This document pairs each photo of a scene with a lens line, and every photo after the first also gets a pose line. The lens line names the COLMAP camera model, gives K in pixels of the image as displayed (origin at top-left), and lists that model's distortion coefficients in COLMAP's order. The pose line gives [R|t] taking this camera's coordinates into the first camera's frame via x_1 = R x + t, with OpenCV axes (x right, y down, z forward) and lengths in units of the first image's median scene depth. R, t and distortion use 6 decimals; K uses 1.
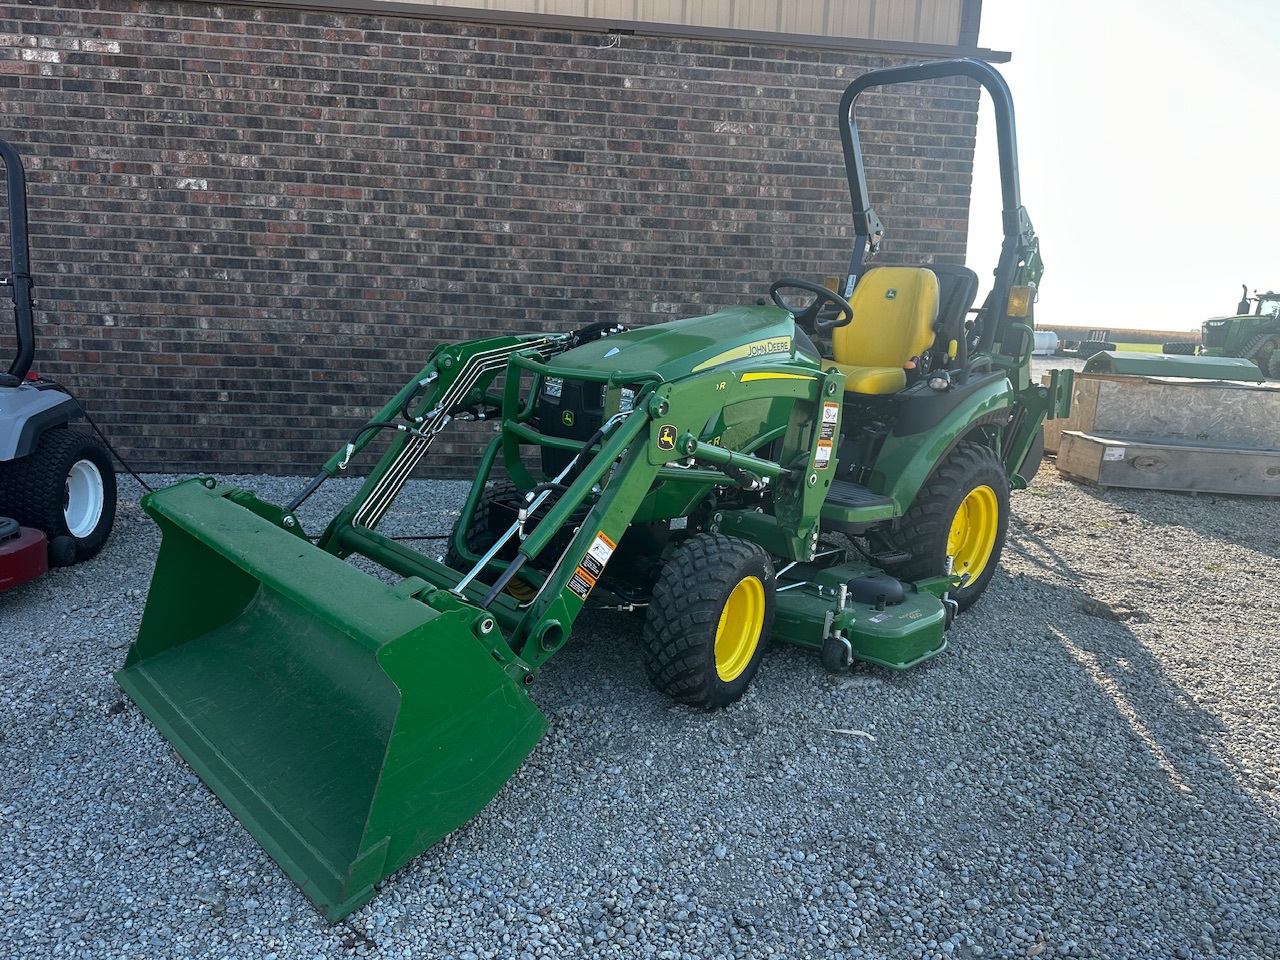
lens RADIAL K [[918.8, 0, 650.3], [0, 918.8, 475.8], [0, 0, 1]] dist [0.073018, -0.096696]
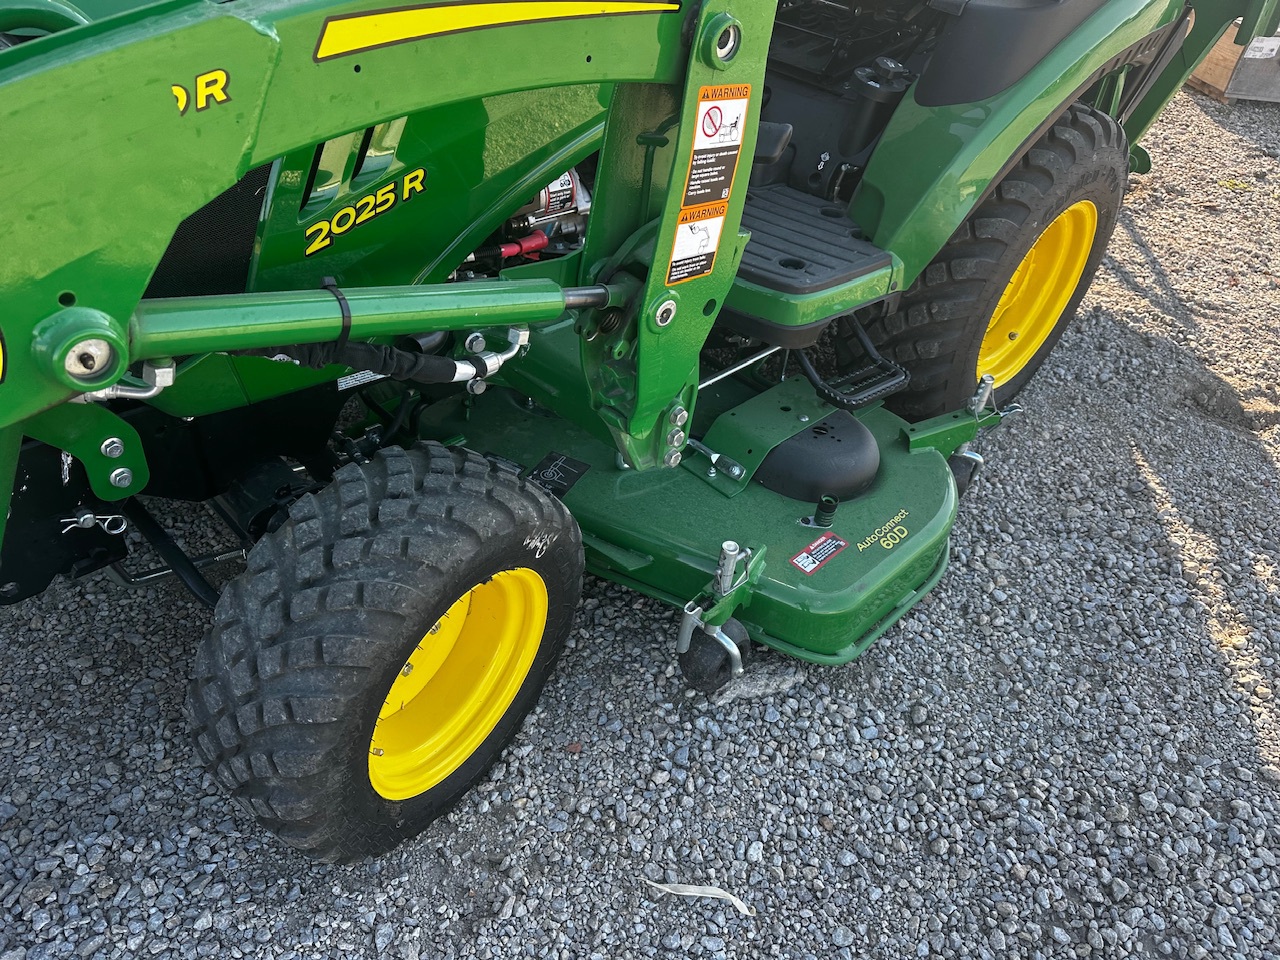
lens RADIAL K [[899.5, 0, 631.9], [0, 899.5, 494.0], [0, 0, 1]] dist [0.005203, -0.015923]
pose [[0.999513, 0.023967, -0.019978, 0.145263], [-0.011403, 0.876569, 0.481142, -0.088199], [0.029044, -0.480680, 0.876415, 0.547401]]
